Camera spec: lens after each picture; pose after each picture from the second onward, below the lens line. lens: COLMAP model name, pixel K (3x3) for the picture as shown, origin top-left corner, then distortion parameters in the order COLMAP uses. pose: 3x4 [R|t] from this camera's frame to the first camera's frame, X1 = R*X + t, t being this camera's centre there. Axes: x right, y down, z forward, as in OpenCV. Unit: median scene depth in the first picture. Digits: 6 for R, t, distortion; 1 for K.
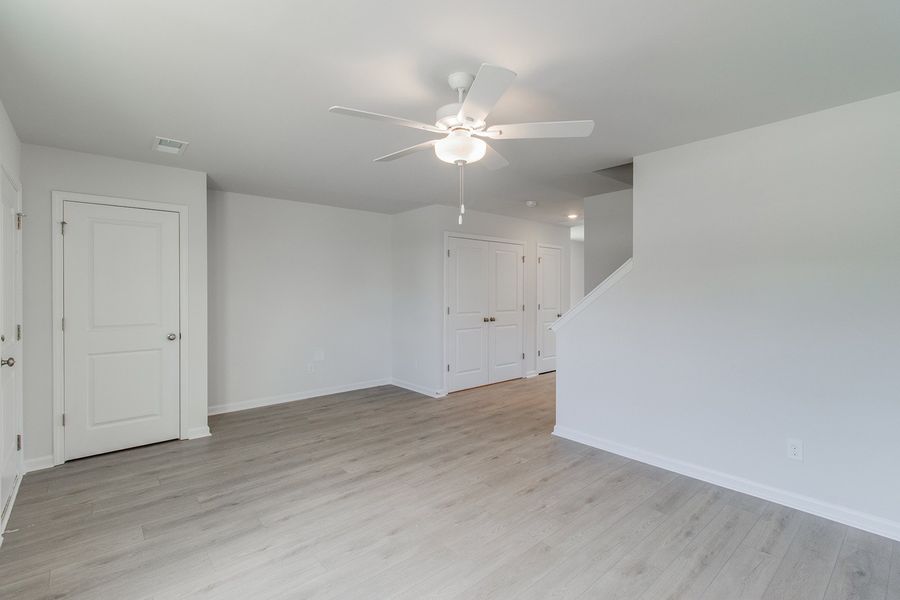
lens RADIAL K [[420.6, 0, 453.0], [0, 420.6, 290.6], [0, 0, 1]] dist [0.000063, -0.000383]
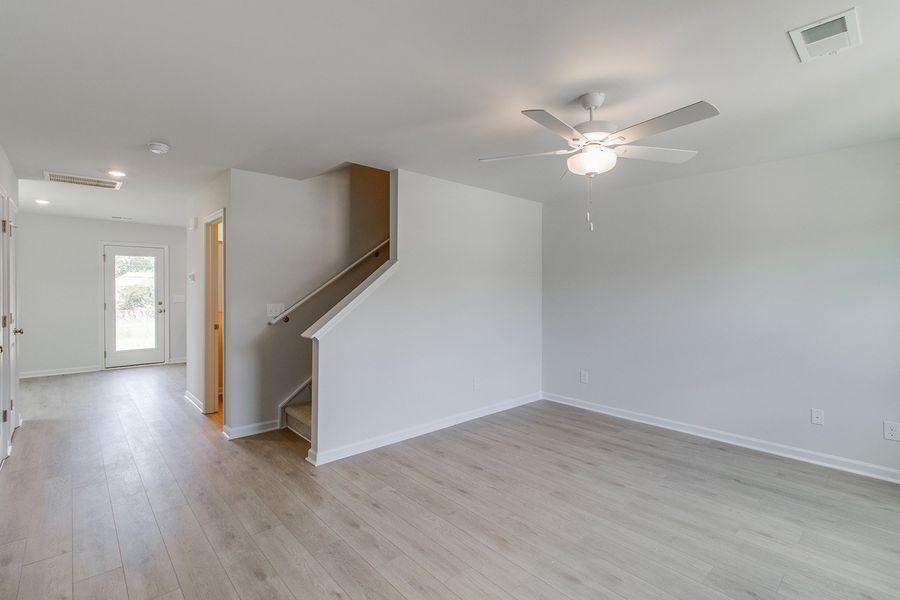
lens RADIAL K [[420.6, 0, 453.0], [0, 420.6, 290.6], [0, 0, 1]] dist [0.000063, -0.000383]
pose [[-0.026981, -0.007072, 0.999611, -0.693358], [-0.001936, 0.999973, 0.007023, -0.005810], [-0.999634, -0.001746, -0.026994, 0.901433]]
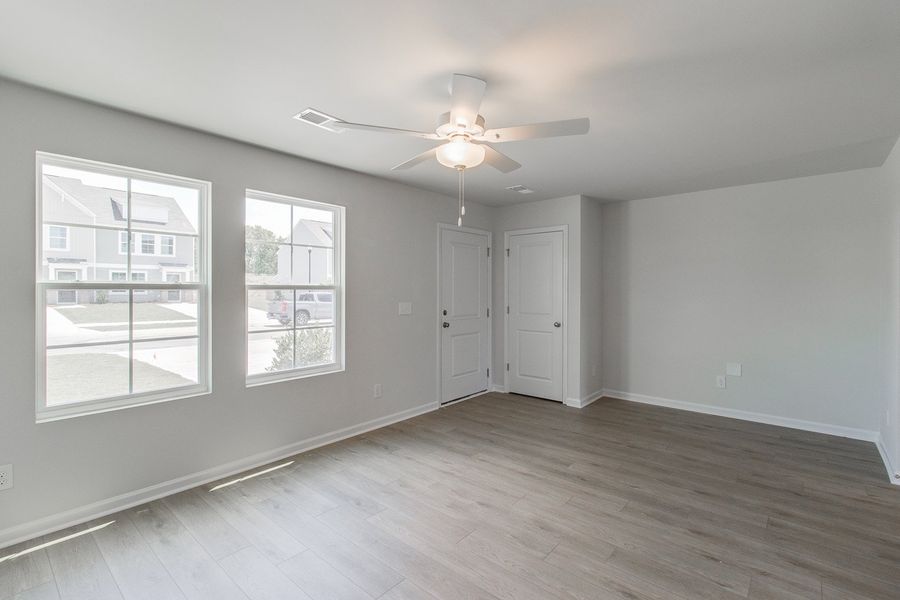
lens RADIAL K [[410.0, 0, 445.3], [0, 410.0, 291.3], [0, 0, 1]] dist [-0.002602, -0.000338]
pose [[0.133965, 0.005210, -0.990972, 0.664353], [-0.005393, 0.999975, 0.004529, 0.000098], [0.990971, 0.004737, 0.133990, 0.537040]]
